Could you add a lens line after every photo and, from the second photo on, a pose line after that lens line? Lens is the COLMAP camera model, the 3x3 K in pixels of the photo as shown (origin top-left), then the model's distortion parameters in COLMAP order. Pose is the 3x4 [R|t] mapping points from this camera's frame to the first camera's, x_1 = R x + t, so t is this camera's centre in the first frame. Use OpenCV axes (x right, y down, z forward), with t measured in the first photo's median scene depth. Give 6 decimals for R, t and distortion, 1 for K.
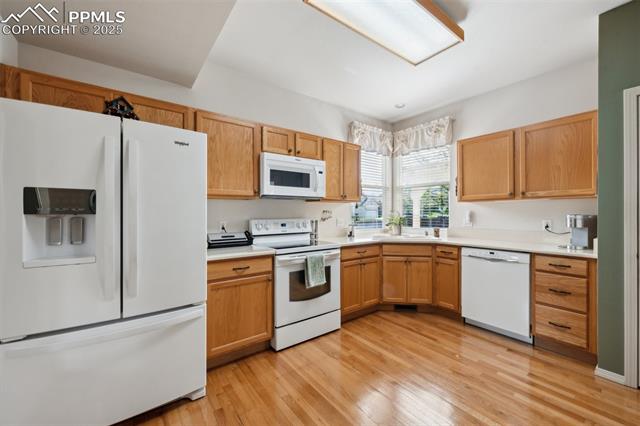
lens RADIAL K [[256.7, 0, 321.5], [0, 256.7, 212.0], [0, 0, 1]] dist [0.003066, 0.000197]
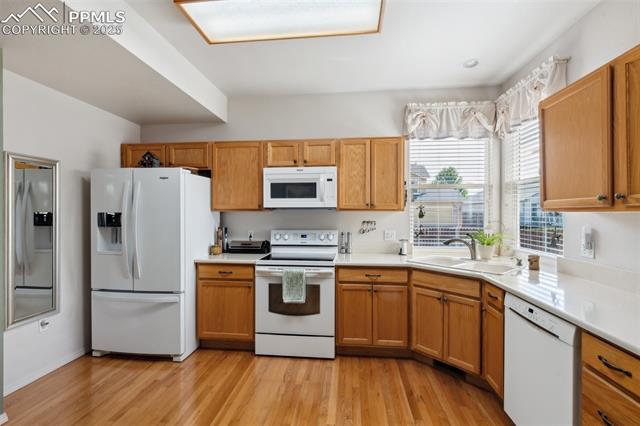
lens RADIAL K [[301.6, 0, 318.8], [0, 301.6, 213.2], [0, 0, 1]] dist [0.002951, -0.000242]
pose [[0.725519, 0.002941, -0.688196, 0.733226], [-0.000234, 0.999992, 0.004027, -0.045168], [0.688203, -0.002761, 0.725513, 0.222128]]
